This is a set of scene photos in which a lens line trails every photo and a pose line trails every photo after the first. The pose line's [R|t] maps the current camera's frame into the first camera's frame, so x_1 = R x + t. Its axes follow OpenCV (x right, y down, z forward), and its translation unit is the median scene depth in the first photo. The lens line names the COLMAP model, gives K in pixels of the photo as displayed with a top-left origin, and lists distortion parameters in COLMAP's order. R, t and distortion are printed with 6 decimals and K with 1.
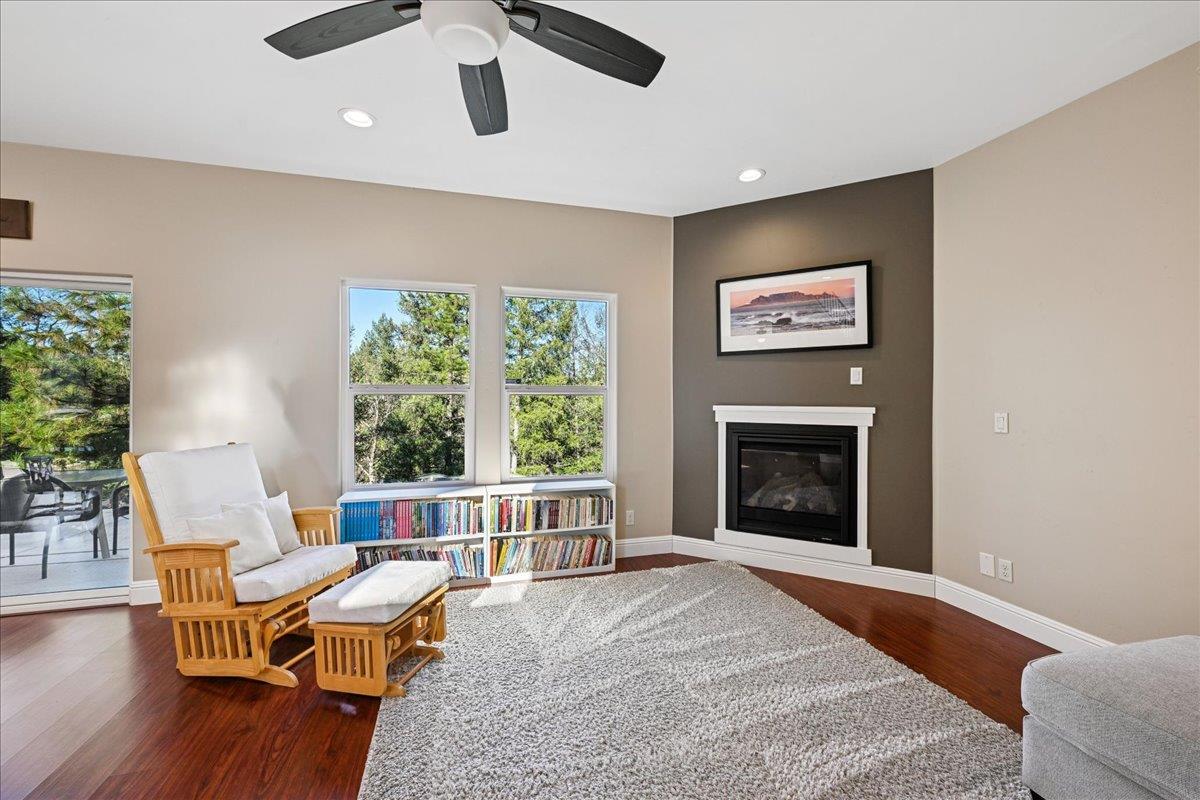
lens RADIAL K [[475.5, 0, 596.7], [0, 475.5, 394.3], [0, 0, 1]] dist [-0.004171, 0.000716]
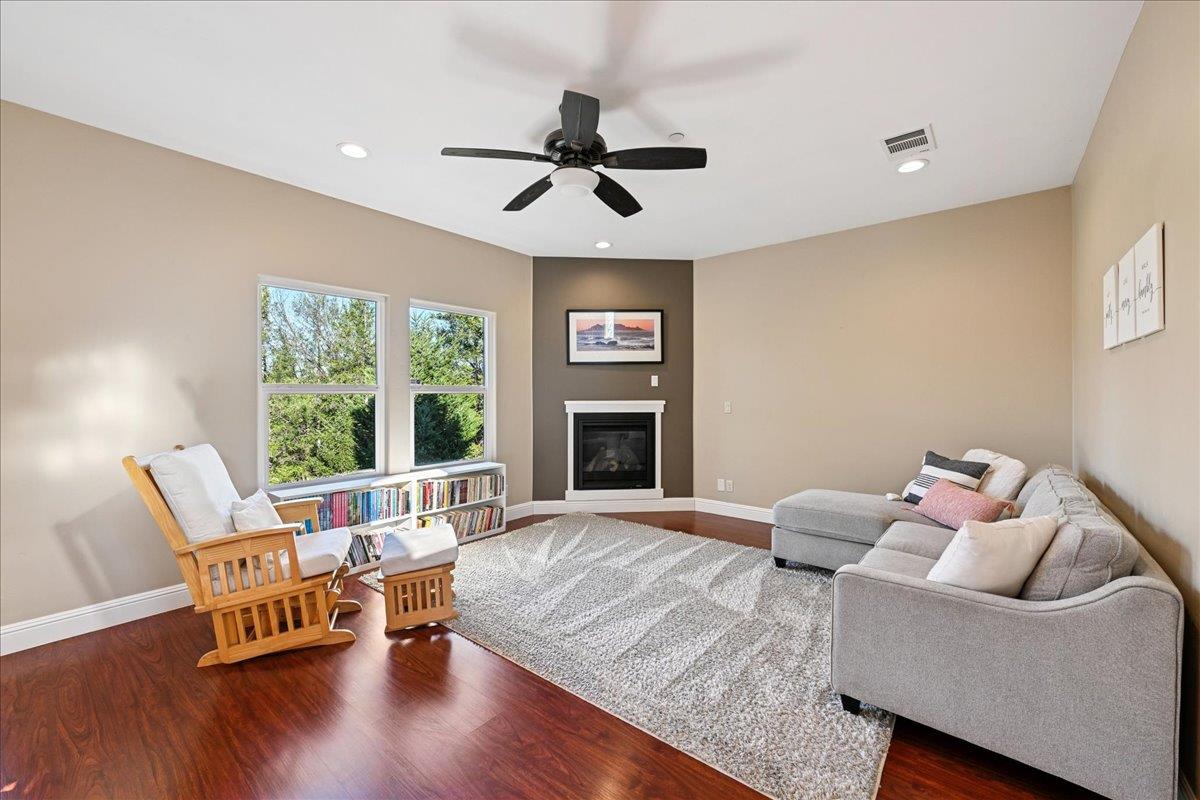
lens RADIAL K [[475.5, 0, 596.3], [0, 475.5, 395.0], [0, 0, 1]] dist [-0.004171, 0.000716]
pose [[0.826419, -0.005713, 0.563026, -0.504911], [0.003202, 0.999980, 0.005447, -0.001015], [-0.563046, -0.002698, 0.826421, -0.203306]]
